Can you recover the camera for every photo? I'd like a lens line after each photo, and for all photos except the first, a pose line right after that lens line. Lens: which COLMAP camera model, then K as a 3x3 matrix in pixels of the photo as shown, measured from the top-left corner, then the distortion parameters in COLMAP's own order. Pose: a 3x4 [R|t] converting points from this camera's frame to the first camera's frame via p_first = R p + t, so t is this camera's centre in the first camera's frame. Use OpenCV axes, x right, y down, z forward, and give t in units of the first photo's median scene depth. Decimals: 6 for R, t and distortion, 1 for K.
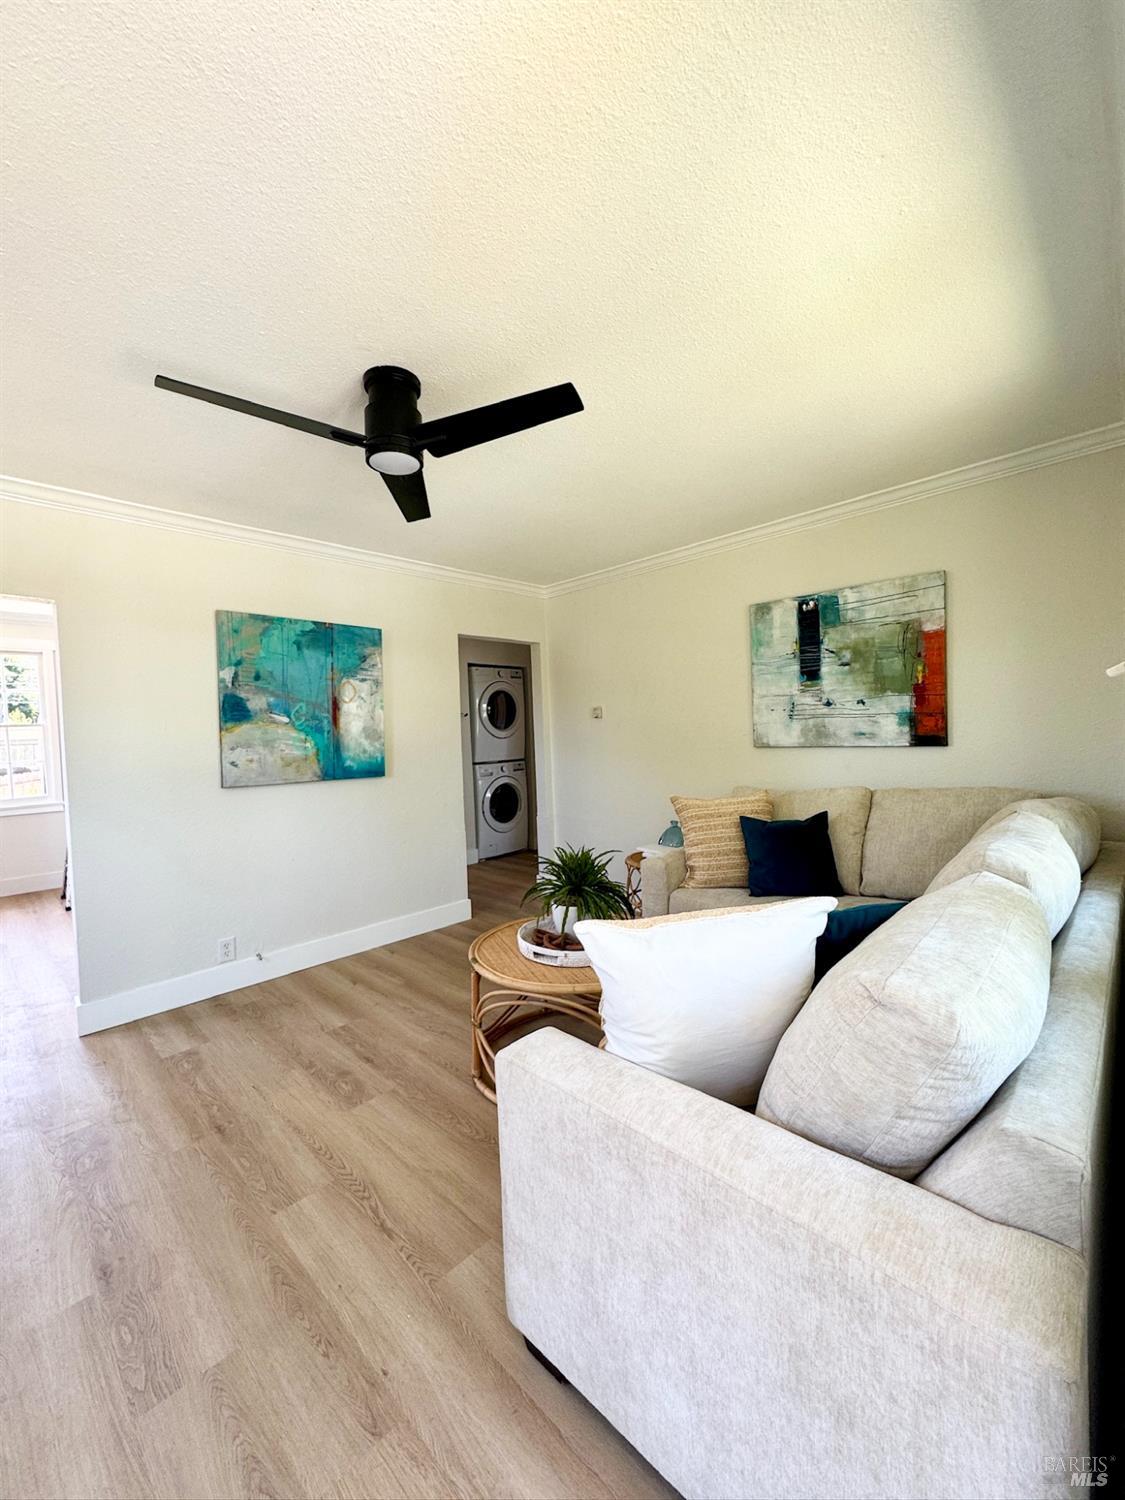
lens RADIAL K [[595.6, 0, 567.8], [0, 595.6, 752.2], [0, 0, 1]] dist [-0.006451, 0.000398]
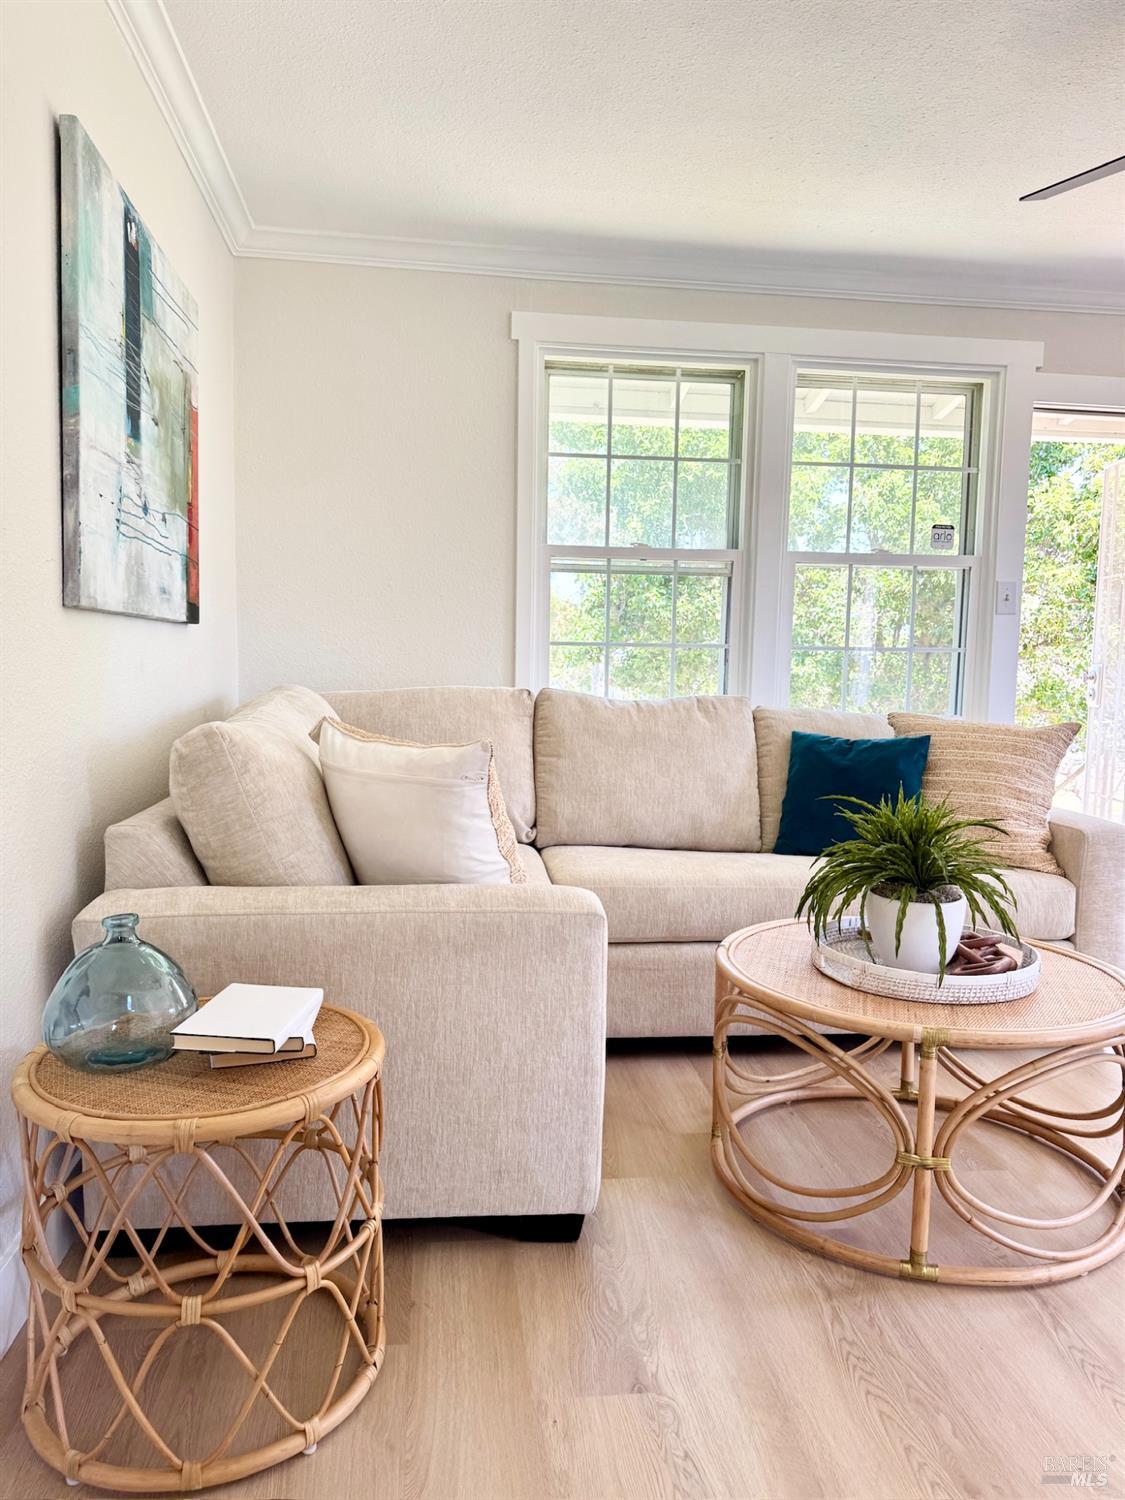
lens RADIAL K [[1050.0, 0, 560.3], [0, 1050.0, 758.3], [0, 0, 1]] dist [0.049119, -0.063582]
pose [[-0.767379, -0.037268, 0.640110, -0.257144], [0.028511, 0.995339, 0.092130, 0.030331], [-0.640559, 0.088949, -0.762740, 1.460445]]
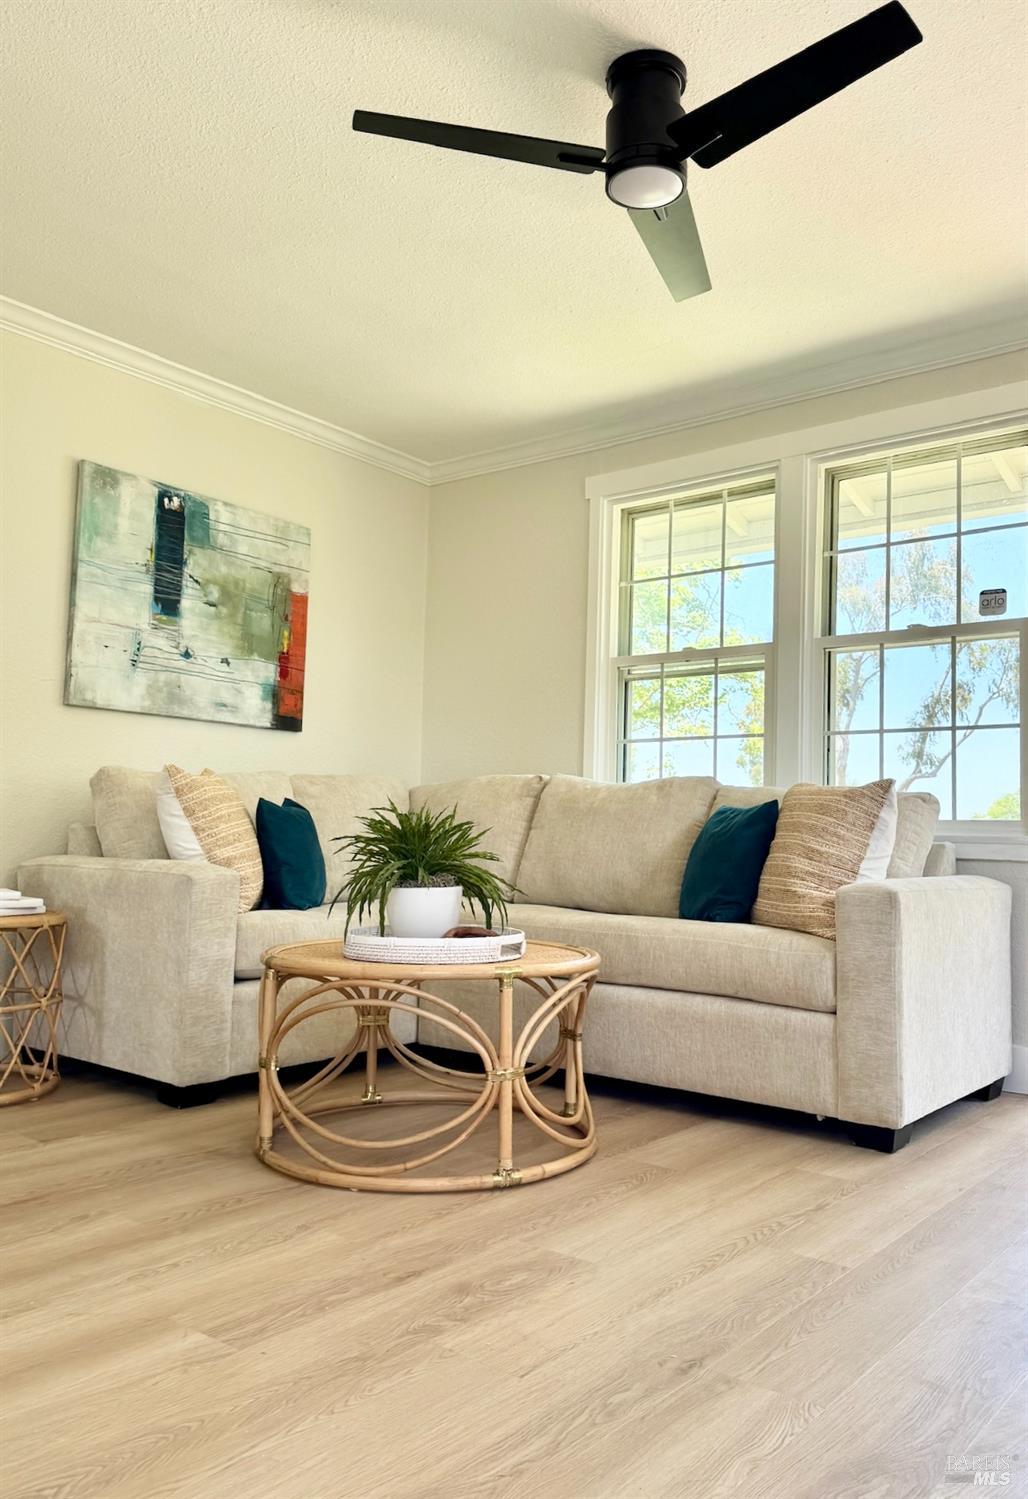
lens RADIAL K [[1144.8, 0, 554.4], [0, 1144.8, 745.7], [0, 0, 1]] dist [0.025233, -0.013456]
pose [[-0.110345, 0.113464, 0.987396, -0.937677], [0.011377, 0.993541, -0.112899, 0.183904], [-0.993828, -0.001224, -0.110923, 0.770550]]
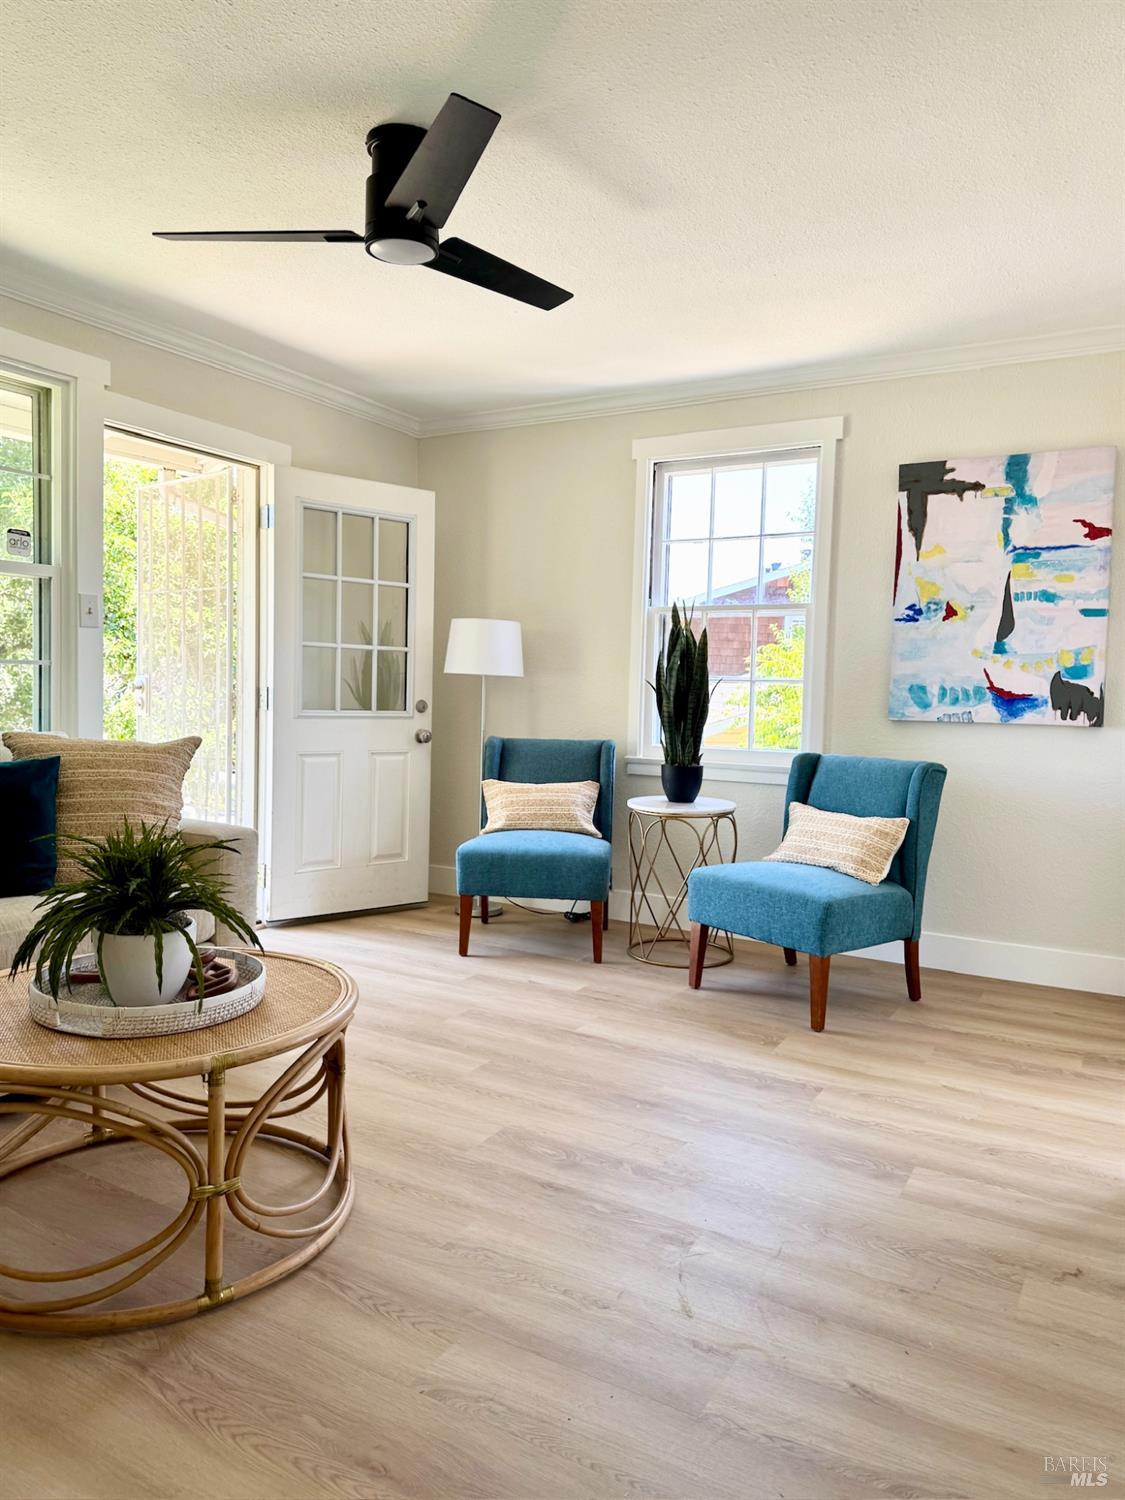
lens RADIAL K [[1050.0, 0, 552.0], [0, 1050.0, 748.1], [0, 0, 1]] dist [0.049119, -0.063582]
pose [[-0.973073, 0.024310, -0.229210, -0.093103], [0.001519, 0.995078, 0.099088, 0.009307], [0.230491, 0.096072, -0.968320, 1.496377]]
